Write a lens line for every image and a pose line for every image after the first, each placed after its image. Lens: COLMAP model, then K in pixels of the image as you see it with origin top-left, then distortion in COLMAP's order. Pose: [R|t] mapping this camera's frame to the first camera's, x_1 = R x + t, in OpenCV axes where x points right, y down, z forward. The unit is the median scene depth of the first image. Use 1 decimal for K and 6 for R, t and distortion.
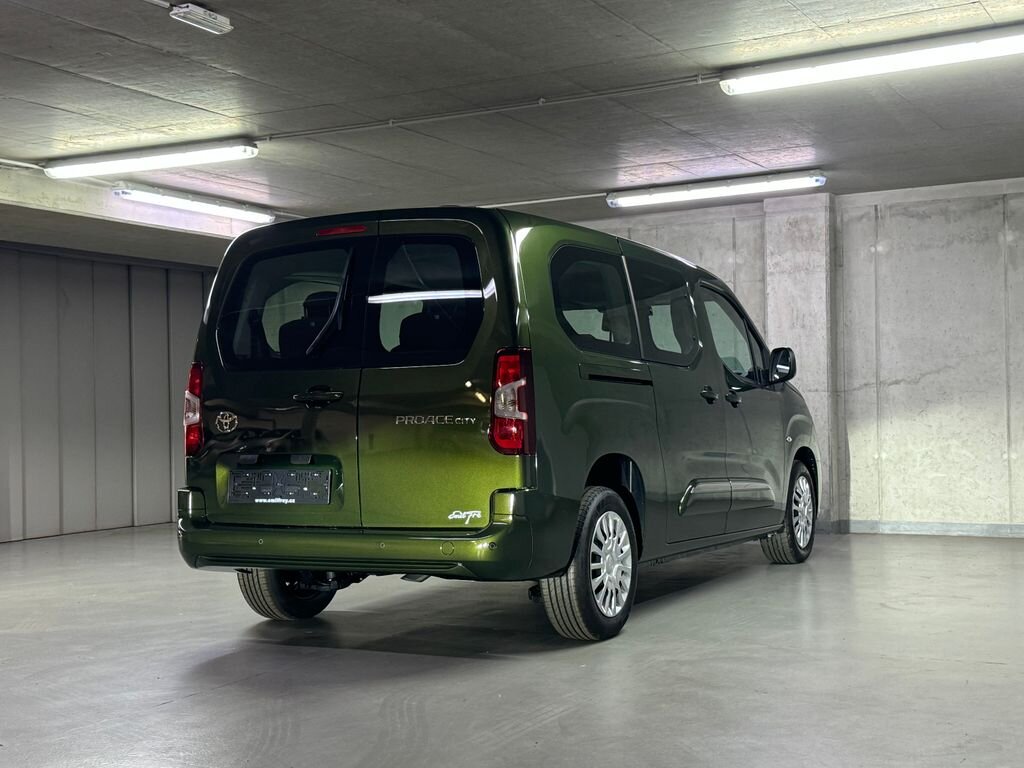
lens RADIAL K [[1341.2, 0, 512.0], [0, 1341.2, 387.0], [0, 0, 1]] dist [0.101242, 0.000000]
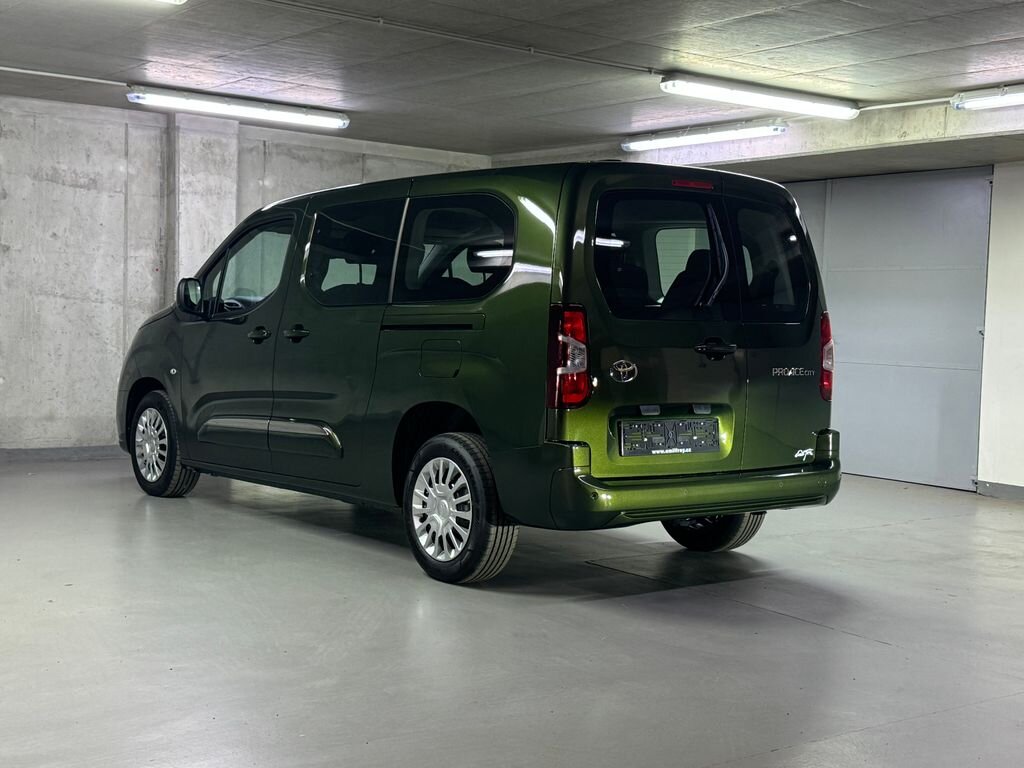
lens RADIAL K [[1341.2, 0, 514.0], [0, 1341.2, 380.8], [0, 0, 1]] dist [0.101242, 0.000000]
pose [[0.406568, -0.013387, 0.913522, -0.620989], [-0.055026, 0.997719, 0.039111, 0.000128], [-0.911962, -0.066168, 0.404904, 0.389419]]
